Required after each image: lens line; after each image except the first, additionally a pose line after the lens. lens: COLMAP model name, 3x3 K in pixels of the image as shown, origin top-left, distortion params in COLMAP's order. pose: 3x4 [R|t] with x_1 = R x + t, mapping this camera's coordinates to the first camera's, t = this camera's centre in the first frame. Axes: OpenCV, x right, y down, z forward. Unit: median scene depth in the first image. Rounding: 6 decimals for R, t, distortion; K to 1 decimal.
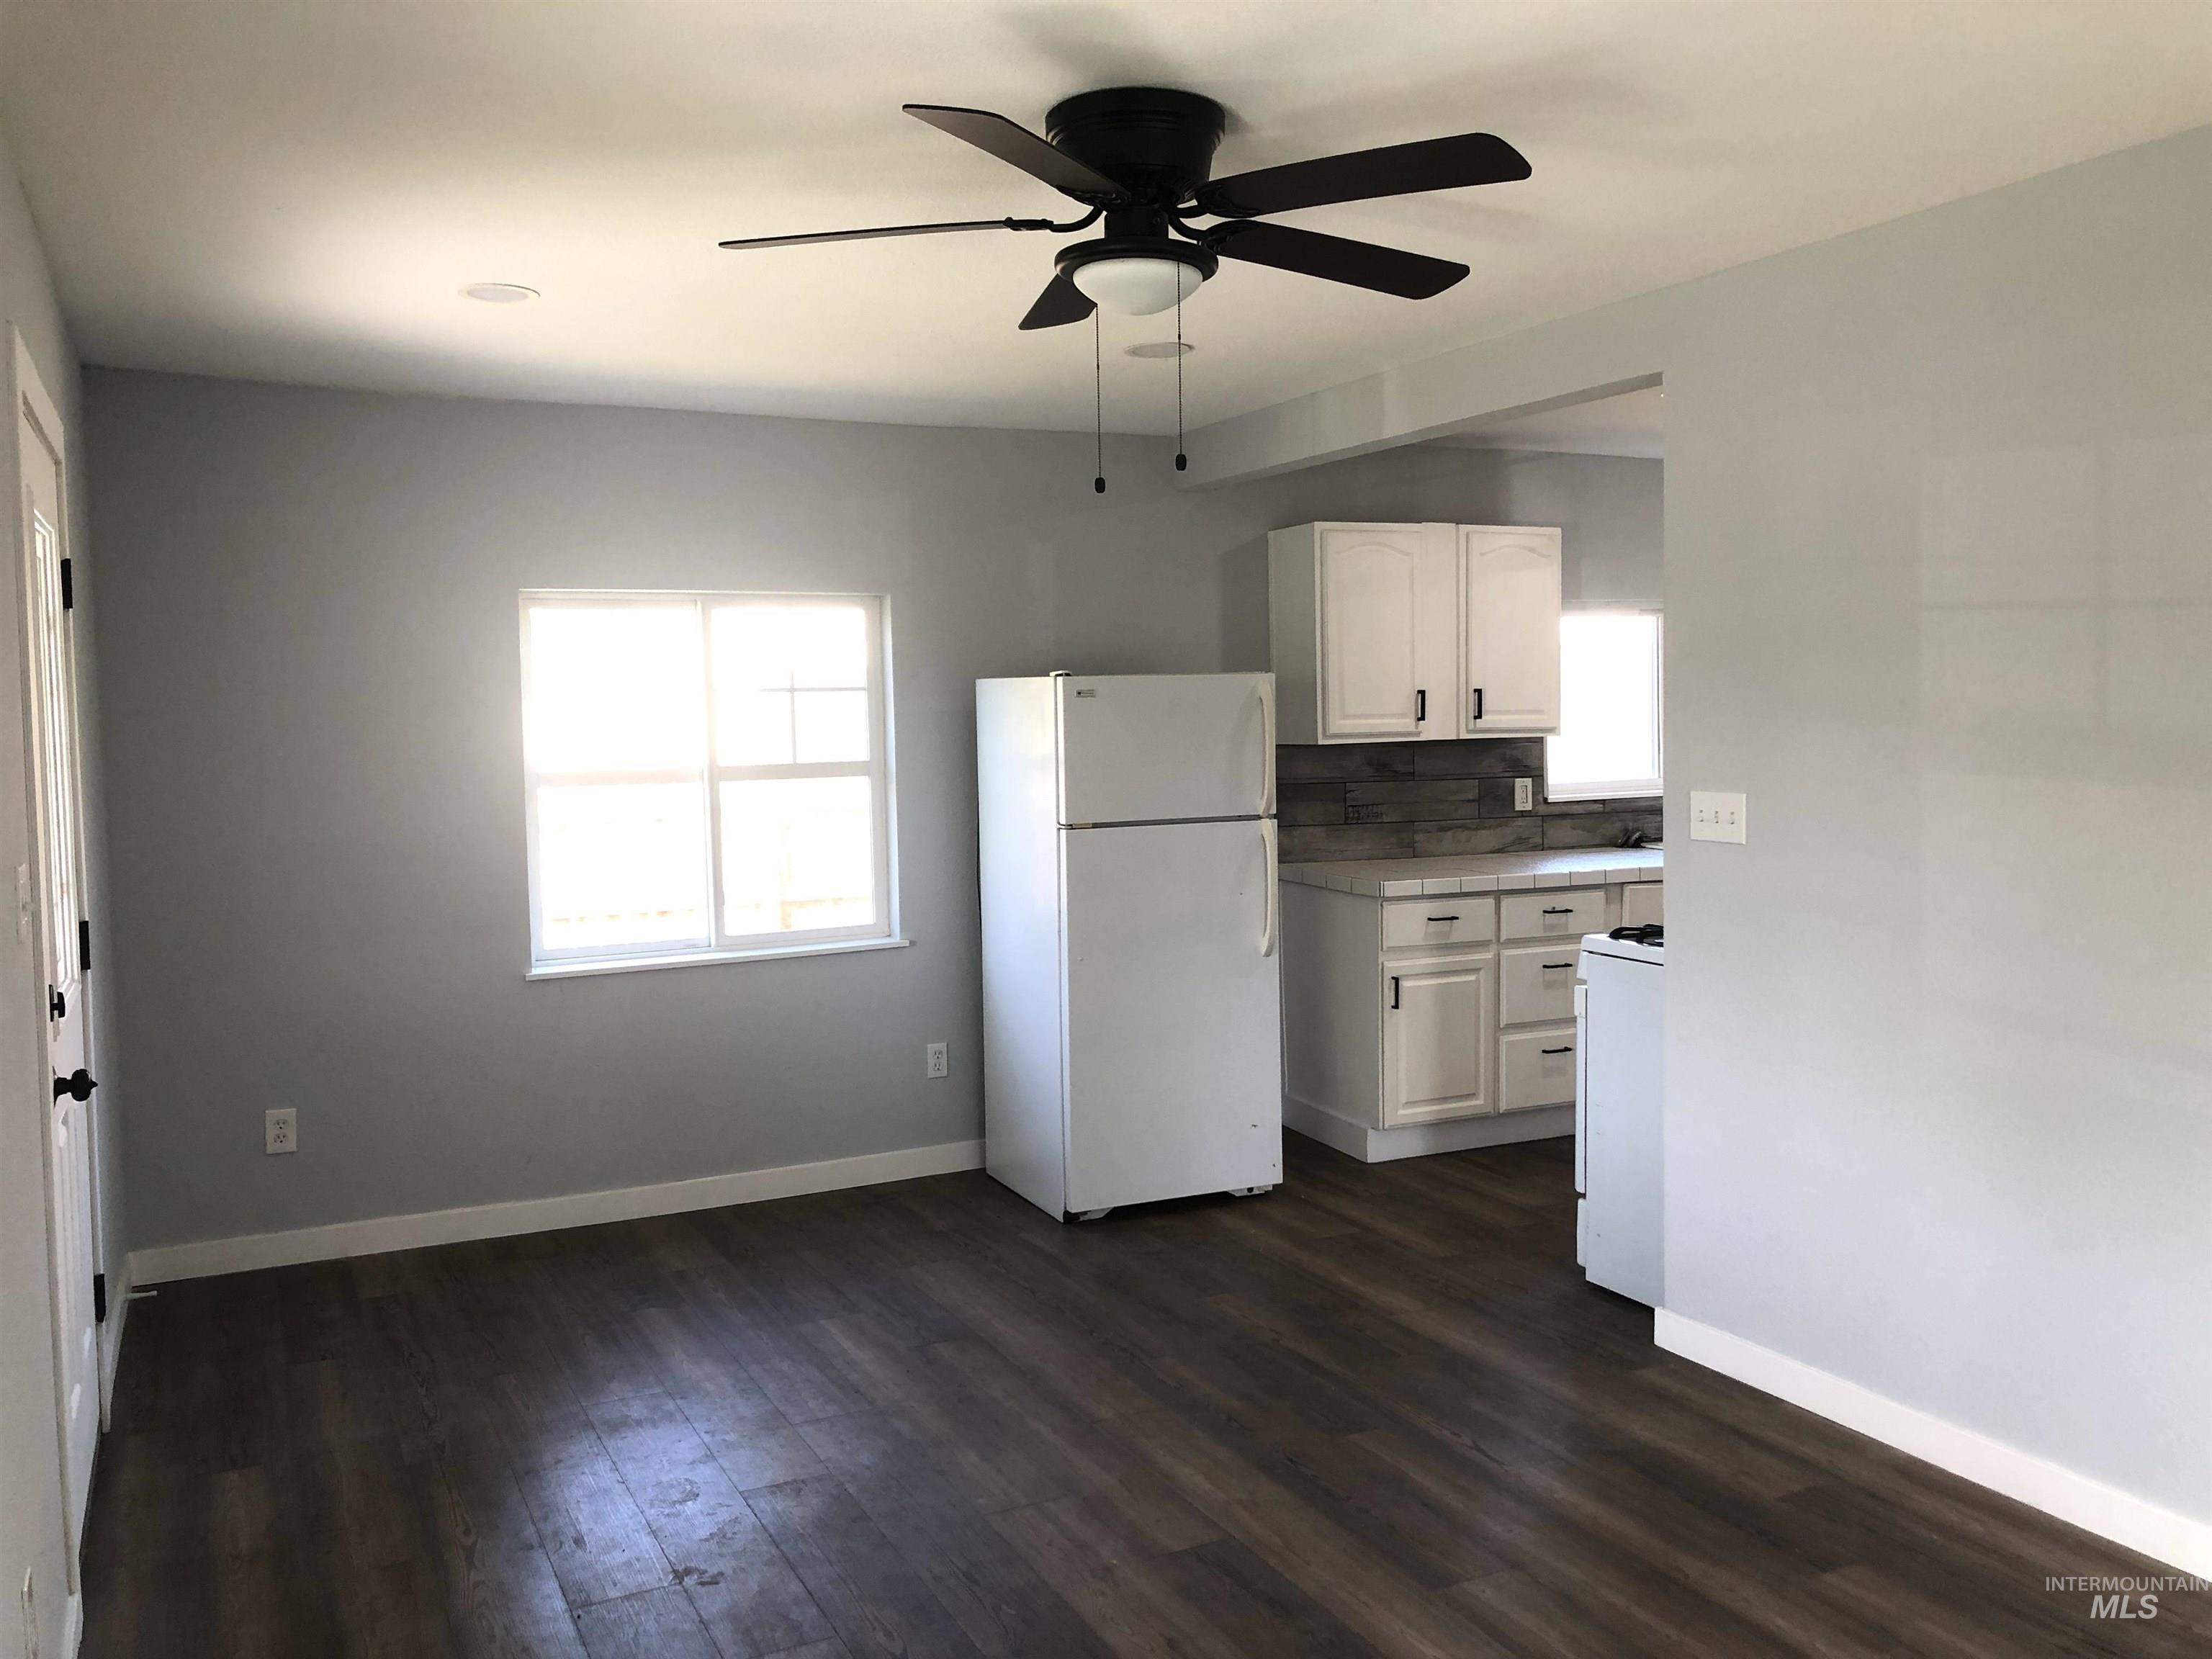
lens RADIAL K [[1807.3, 0, 1085.1], [0, 1807.3, 826.1], [0, 0, 1]] dist [0.051343, -0.081565]
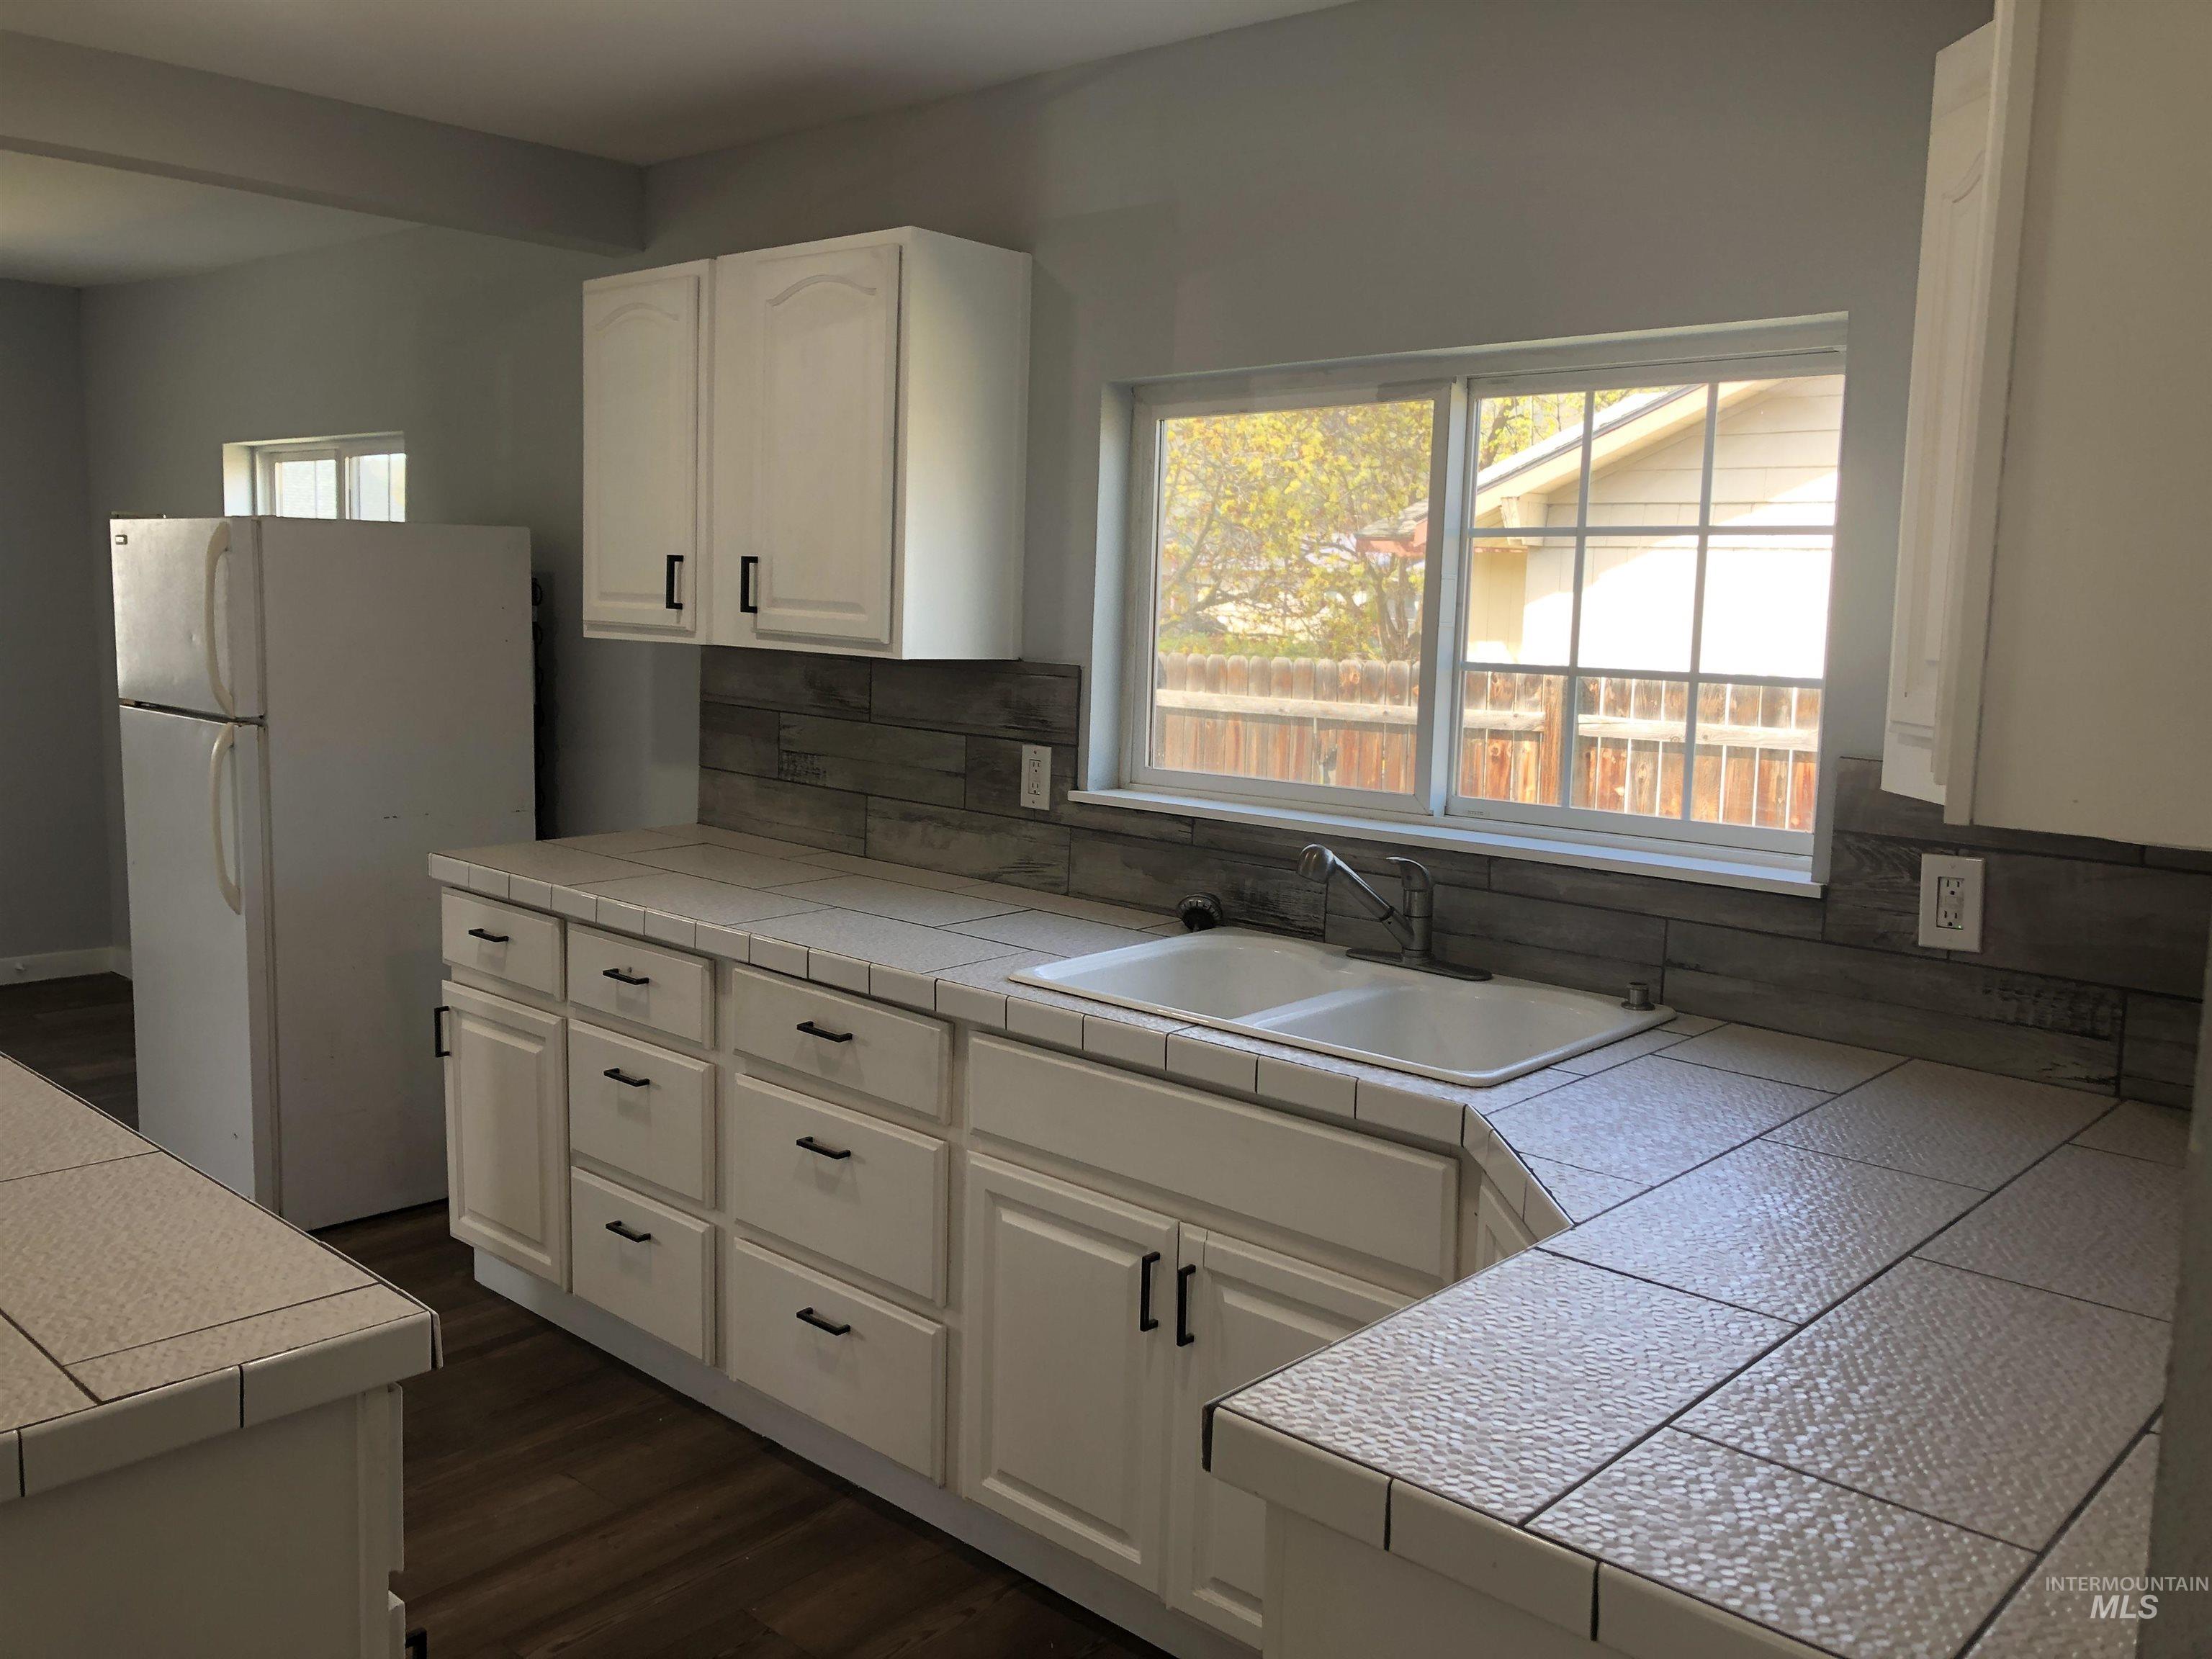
lens RADIAL K [[1807.3, 0, 1136.4], [0, 1807.3, 800.0], [0, 0, 1]] dist [0.051343, -0.081565]
pose [[0.382932, 0.132051, -0.914290, 0.749971], [-0.098928, 0.989901, 0.101537, -0.068394], [0.918464, 0.051568, 0.392128, 0.872847]]
